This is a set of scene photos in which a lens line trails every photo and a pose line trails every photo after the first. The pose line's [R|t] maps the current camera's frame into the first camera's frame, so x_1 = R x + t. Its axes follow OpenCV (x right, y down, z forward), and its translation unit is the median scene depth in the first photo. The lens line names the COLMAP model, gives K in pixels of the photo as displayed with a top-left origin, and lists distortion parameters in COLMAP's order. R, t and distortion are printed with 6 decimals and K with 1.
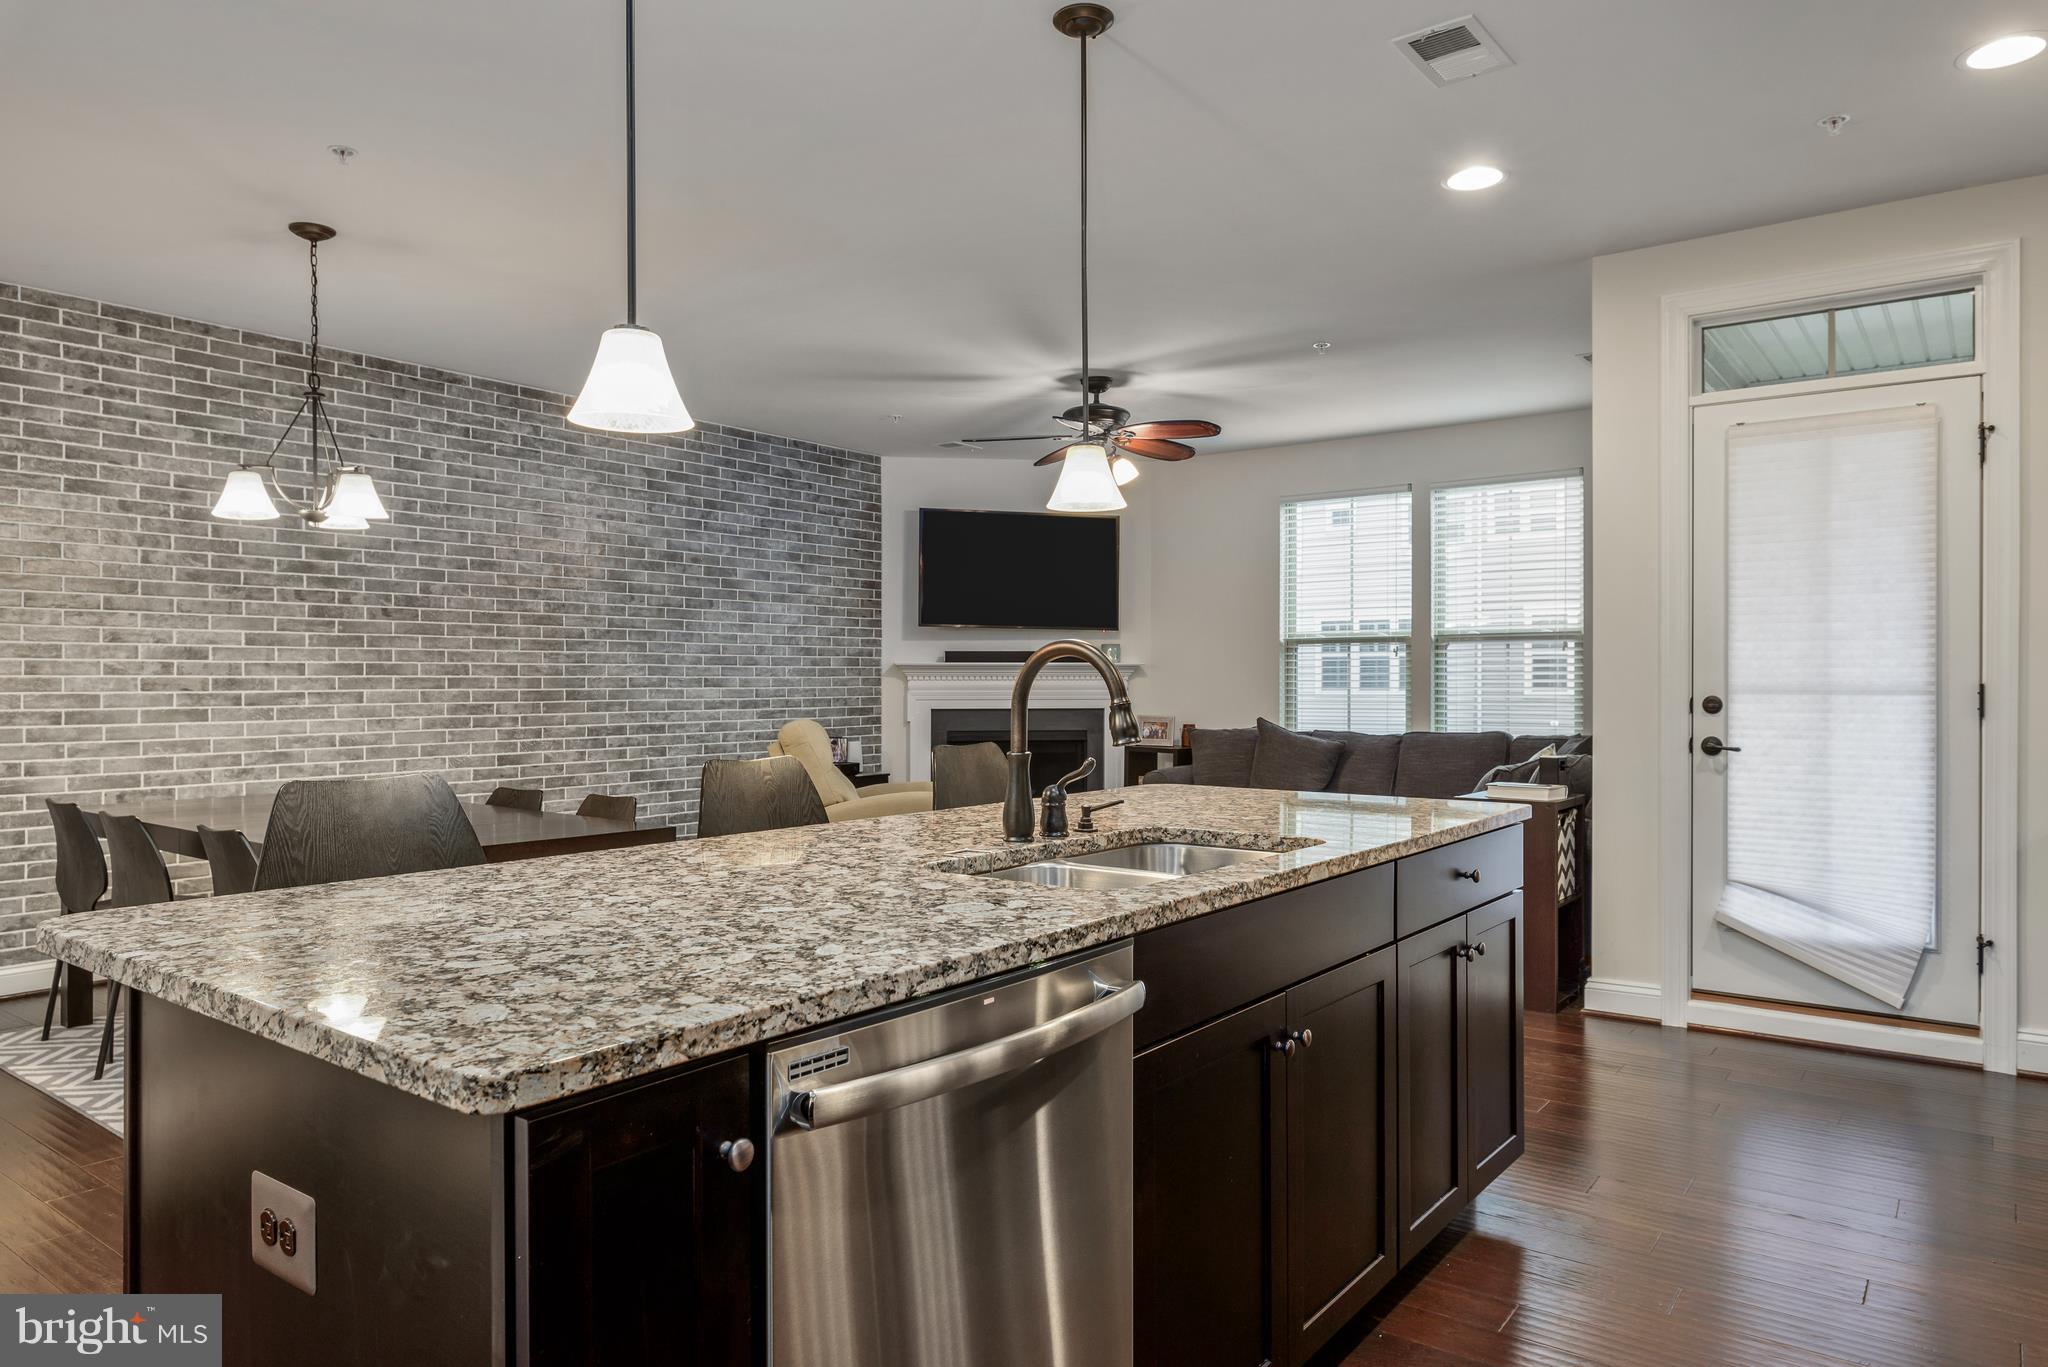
lens RADIAL K [[1303.0, 0, 1035.0], [0, 1303.0, 675.8], [0, 0, 1]] dist [-0.007008, 0.001981]
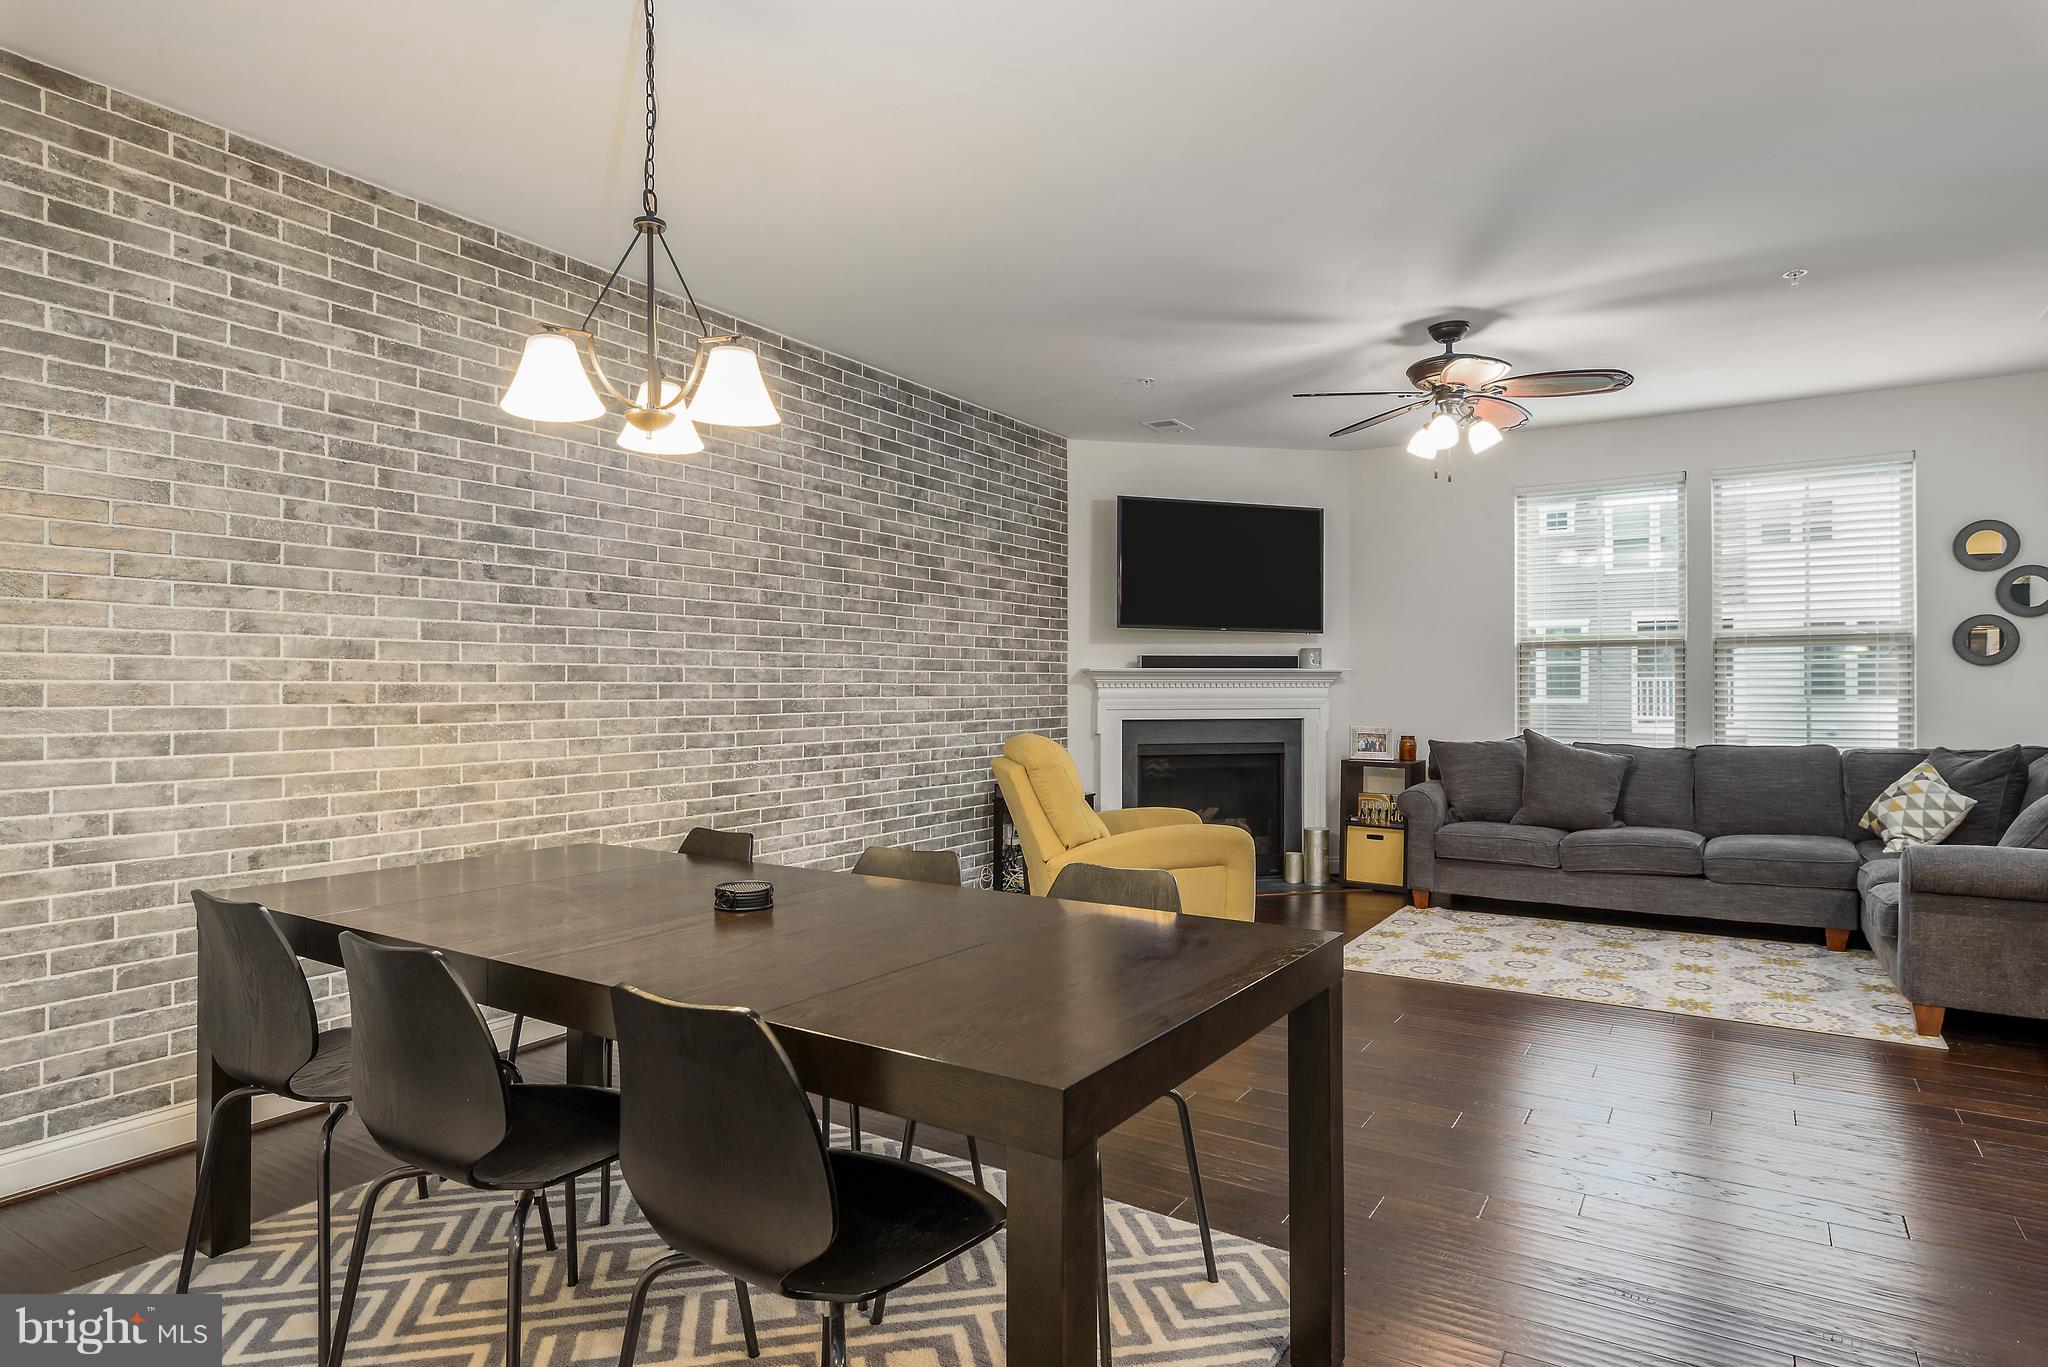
lens RADIAL K [[1127.8, 0, 1017.5], [0, 1127.8, 676.5], [0, 0, 1]] dist [-0.000674, 0.001694]
pose [[0.997376, -0.000031, 0.072400, -0.274647], [0.000570, 0.999972, -0.007432, 0.001571], [-0.072398, 0.007454, 0.997348, 0.300133]]
